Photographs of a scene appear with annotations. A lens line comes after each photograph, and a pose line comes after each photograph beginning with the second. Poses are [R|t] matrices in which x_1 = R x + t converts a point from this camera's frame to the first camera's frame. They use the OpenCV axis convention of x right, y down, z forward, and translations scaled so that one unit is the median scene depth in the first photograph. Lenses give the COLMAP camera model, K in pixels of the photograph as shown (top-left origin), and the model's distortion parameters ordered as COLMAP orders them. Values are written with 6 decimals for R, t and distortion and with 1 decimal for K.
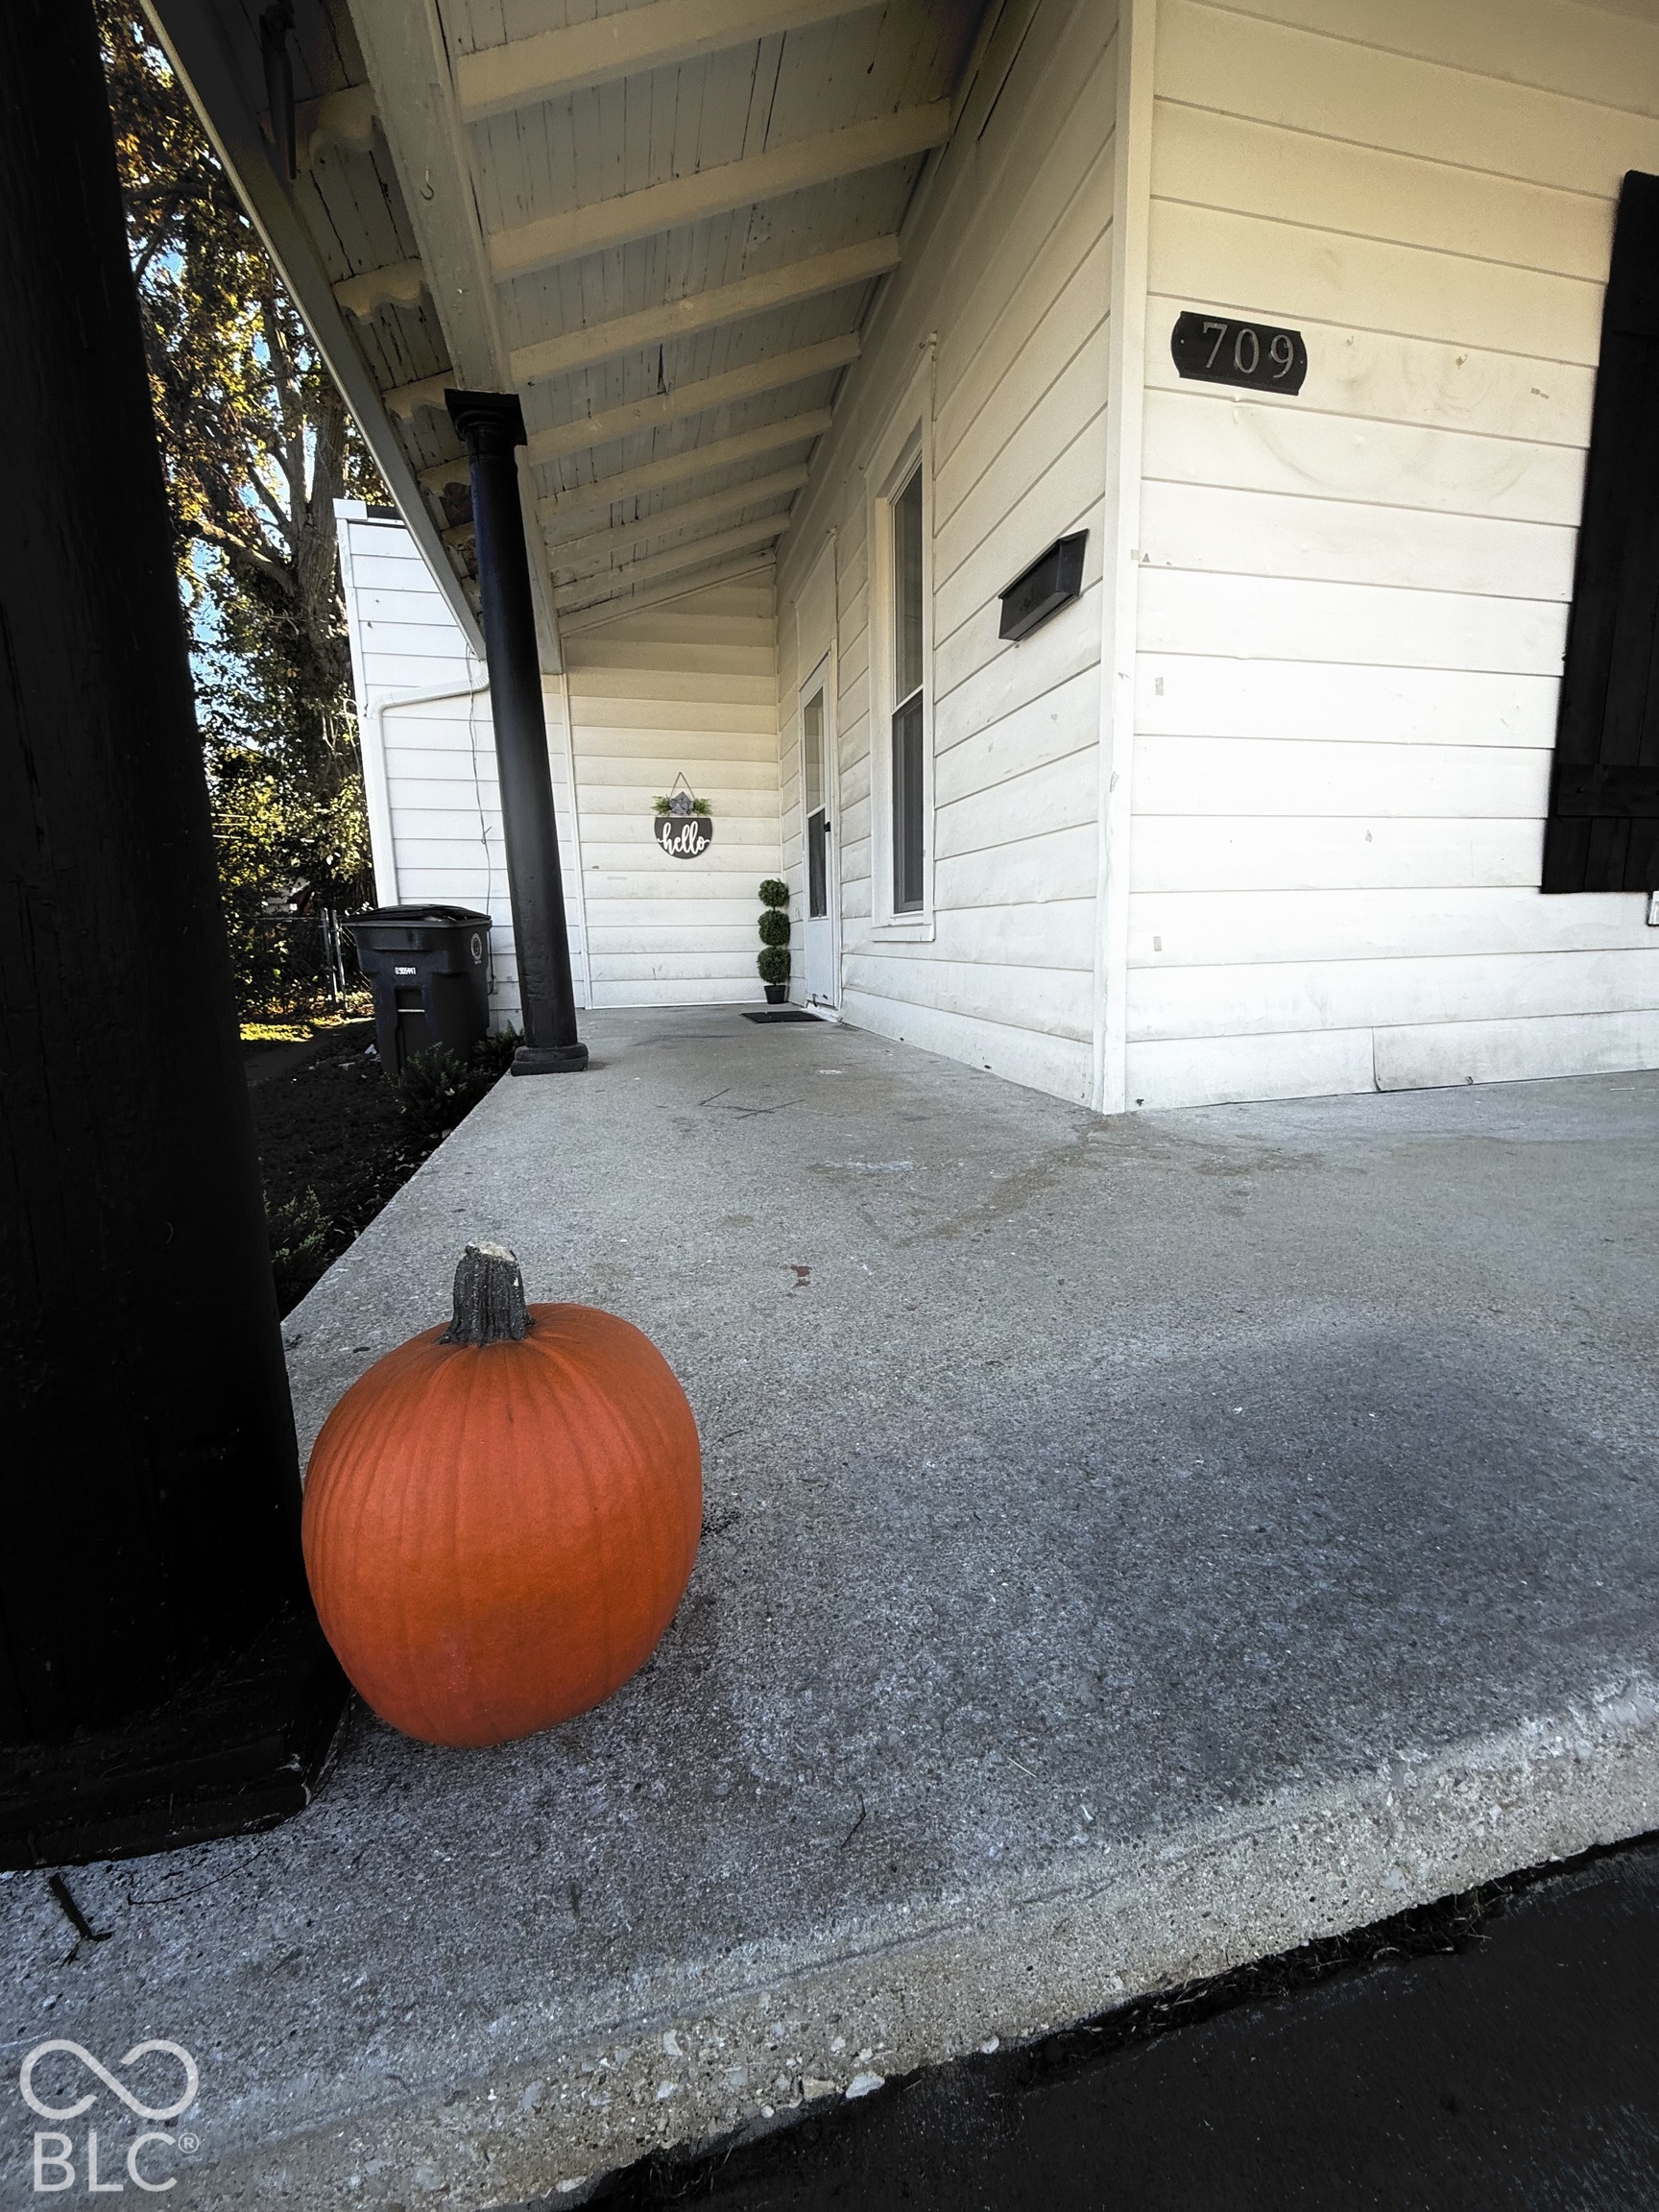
lens RADIAL K [[879.0, 0, 836.3], [0, 879.0, 1099.6], [0, 0, 1]] dist [0.001851, 0.000098]
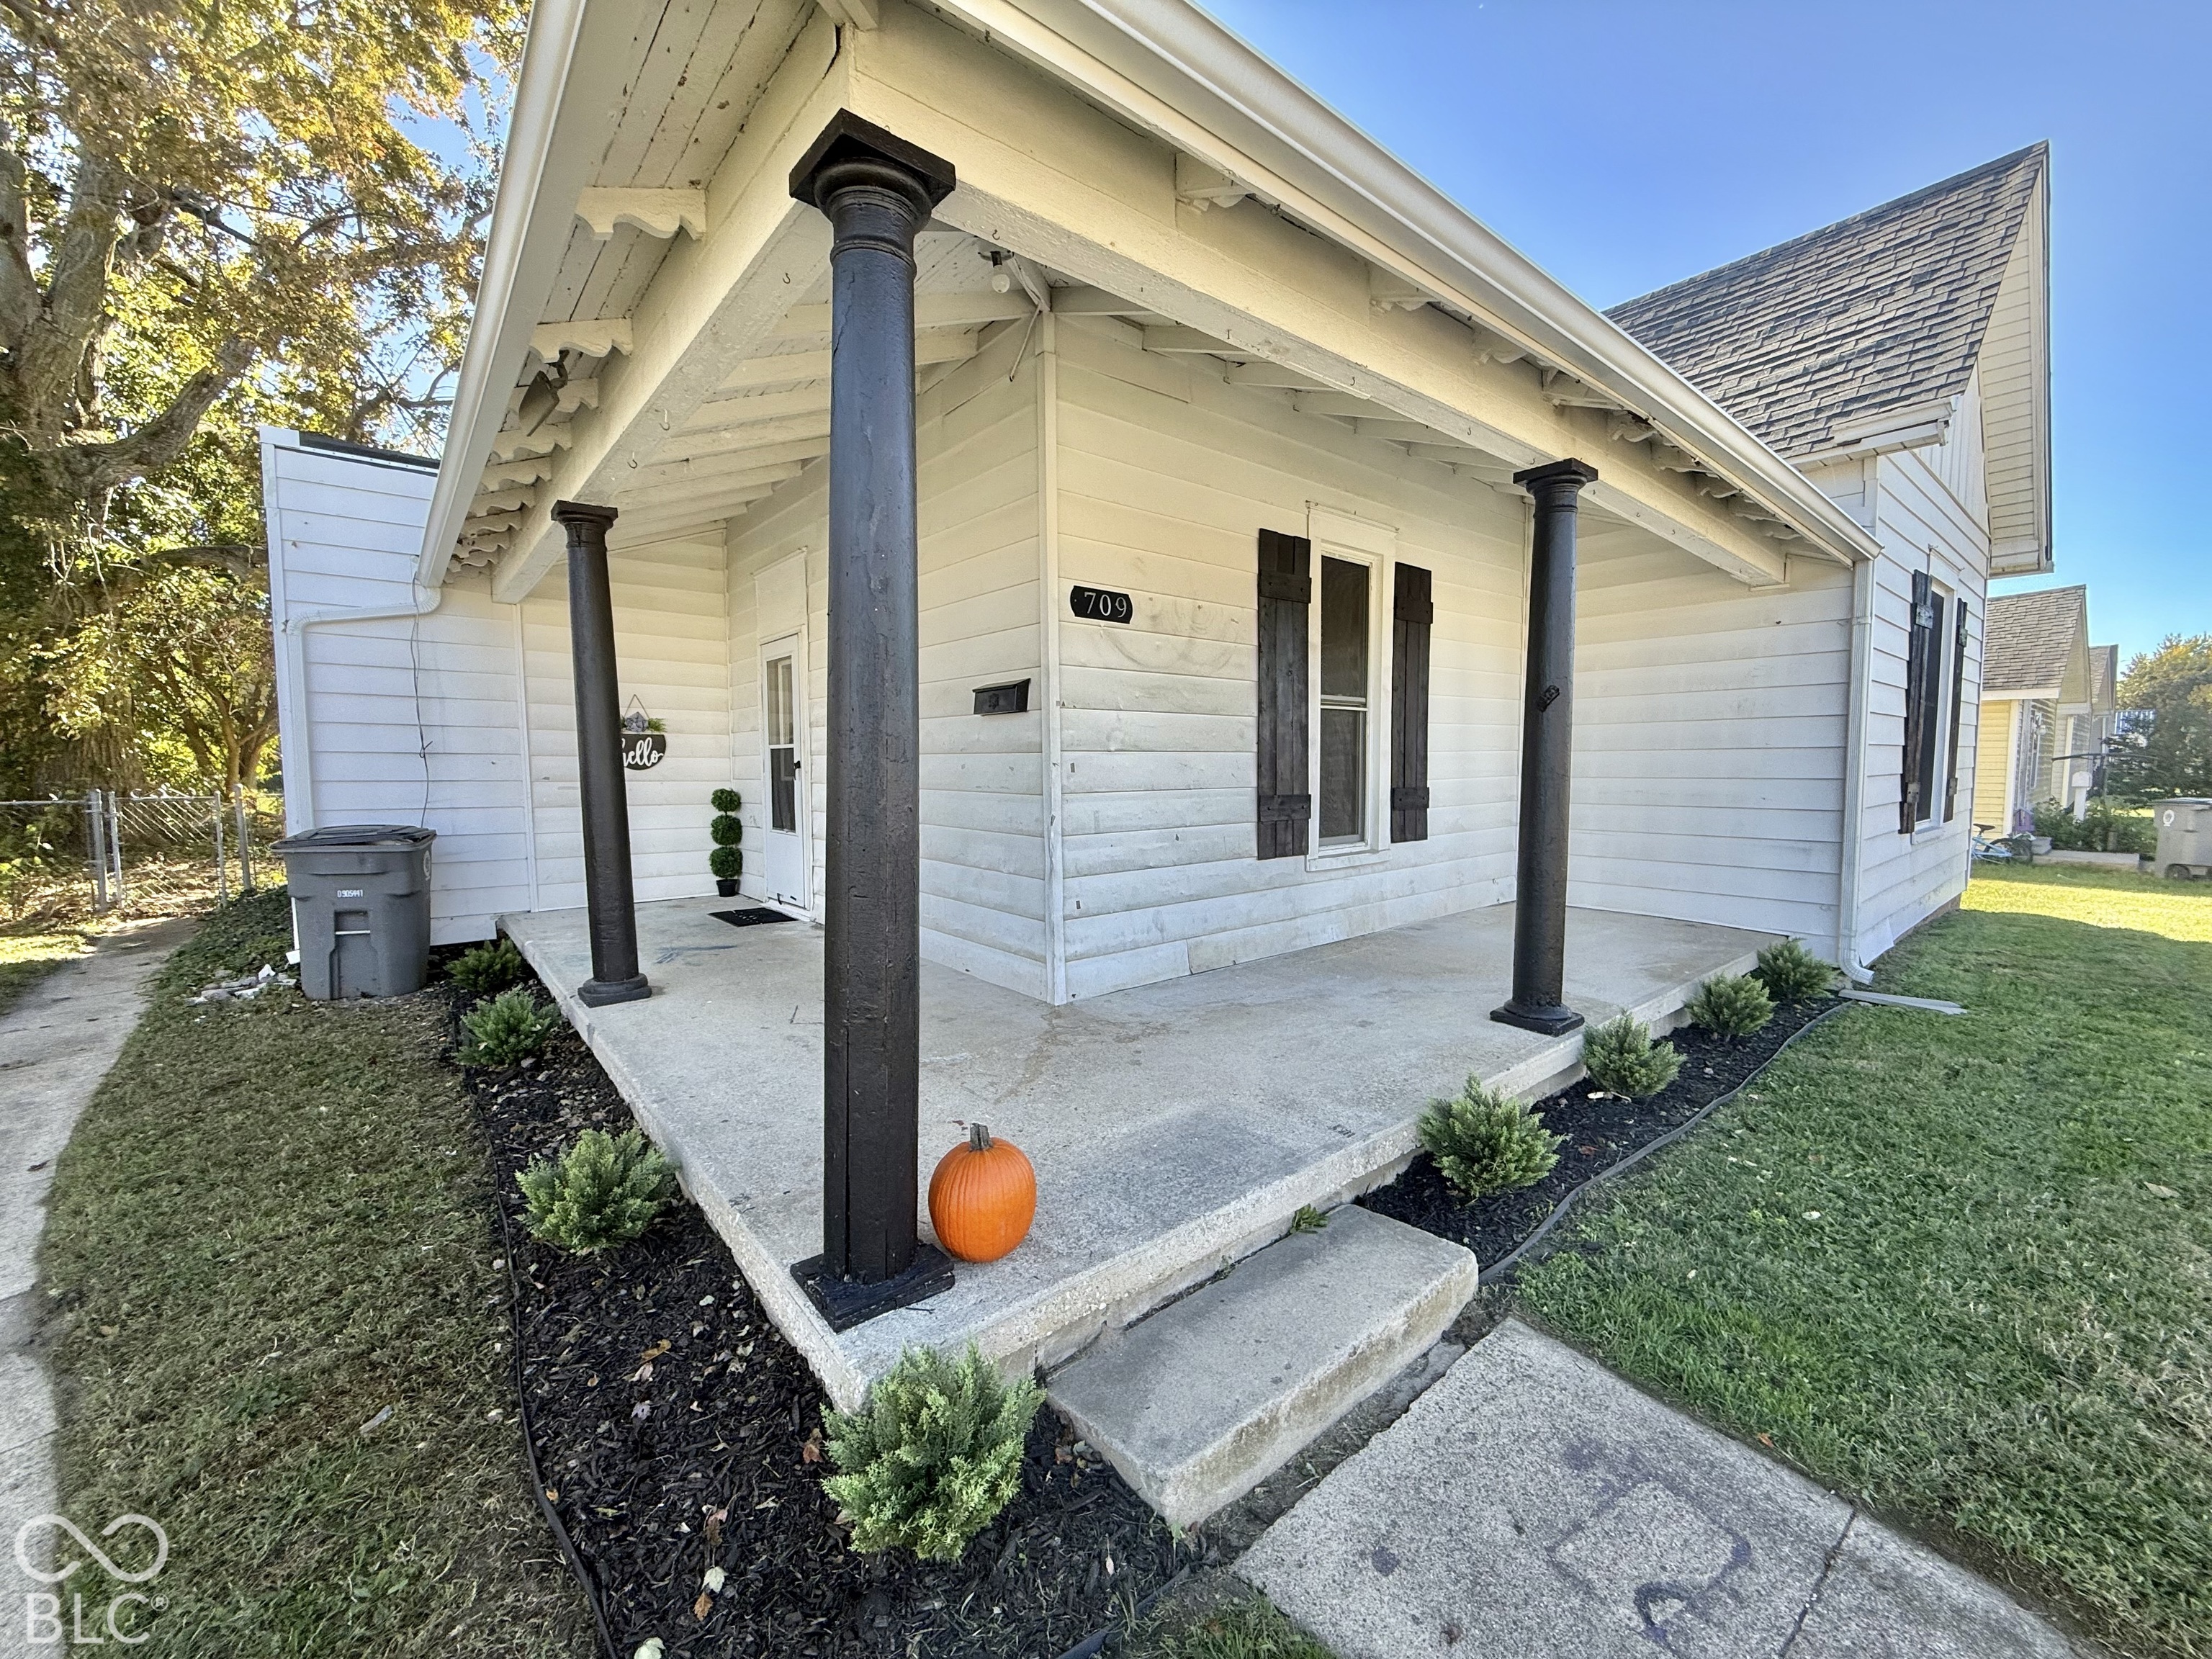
lens RADIAL K [[879.0, 0, 1101.1], [0, 879.0, 826.2], [0, 0, 1]] dist [0.001851, 0.000098]
pose [[0.900644, -0.012980, 0.434364, -0.314705], [0.063709, 0.992697, -0.102436, -0.132584], [-0.429862, 0.119932, 0.894894, -0.541790]]
